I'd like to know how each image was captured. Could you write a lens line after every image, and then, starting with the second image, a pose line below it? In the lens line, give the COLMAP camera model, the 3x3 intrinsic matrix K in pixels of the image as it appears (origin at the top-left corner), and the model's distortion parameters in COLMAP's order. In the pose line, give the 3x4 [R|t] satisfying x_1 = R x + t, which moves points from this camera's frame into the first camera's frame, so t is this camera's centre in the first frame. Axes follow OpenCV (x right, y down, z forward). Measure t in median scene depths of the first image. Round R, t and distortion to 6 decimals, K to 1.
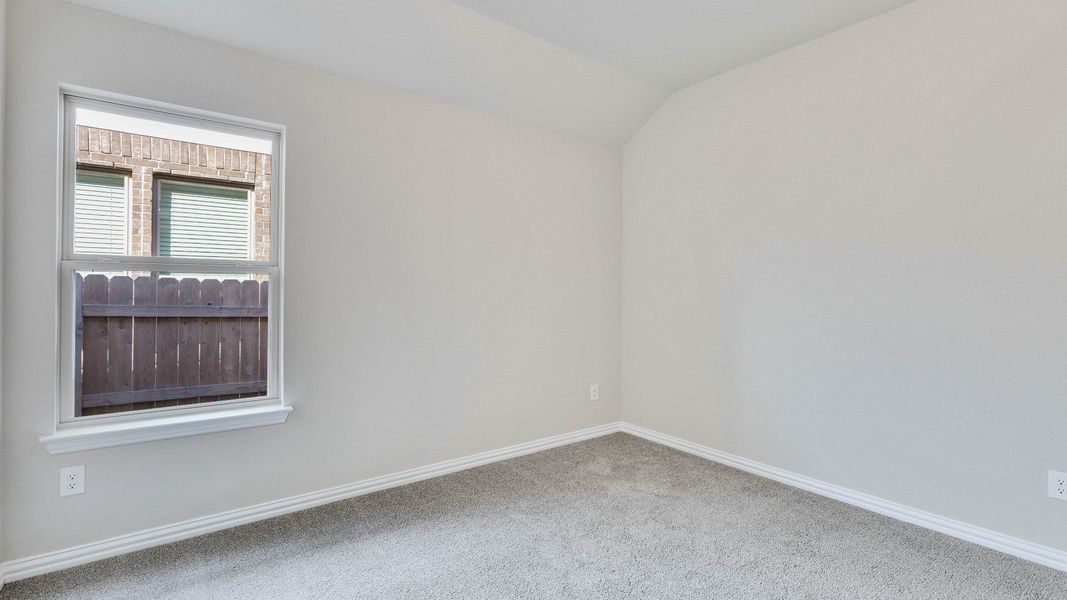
lens RADIAL K [[478.1, 0, 537.5], [0, 478.1, 294.0], [0, 0, 1]] dist [-0.001403, -0.000869]
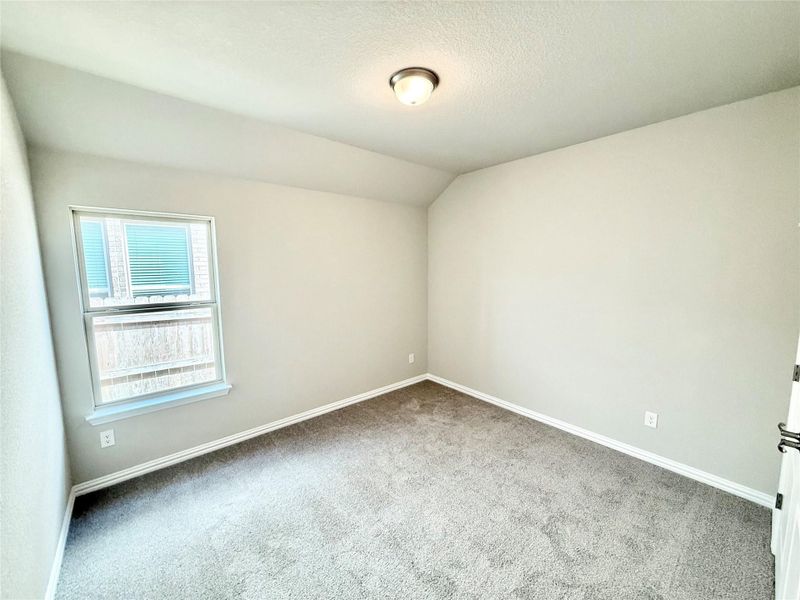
lens RADIAL K [[315.7, 0, 400.0], [0, 315.7, 300.0], [0, 0, 1]] dist [-0.001090, 0.000178]
pose [[0.998557, -0.016485, 0.051116, 0.034195], [0.010320, 0.992888, 0.118605, -0.180834], [-0.052707, -0.117906, 0.991625, -0.108553]]
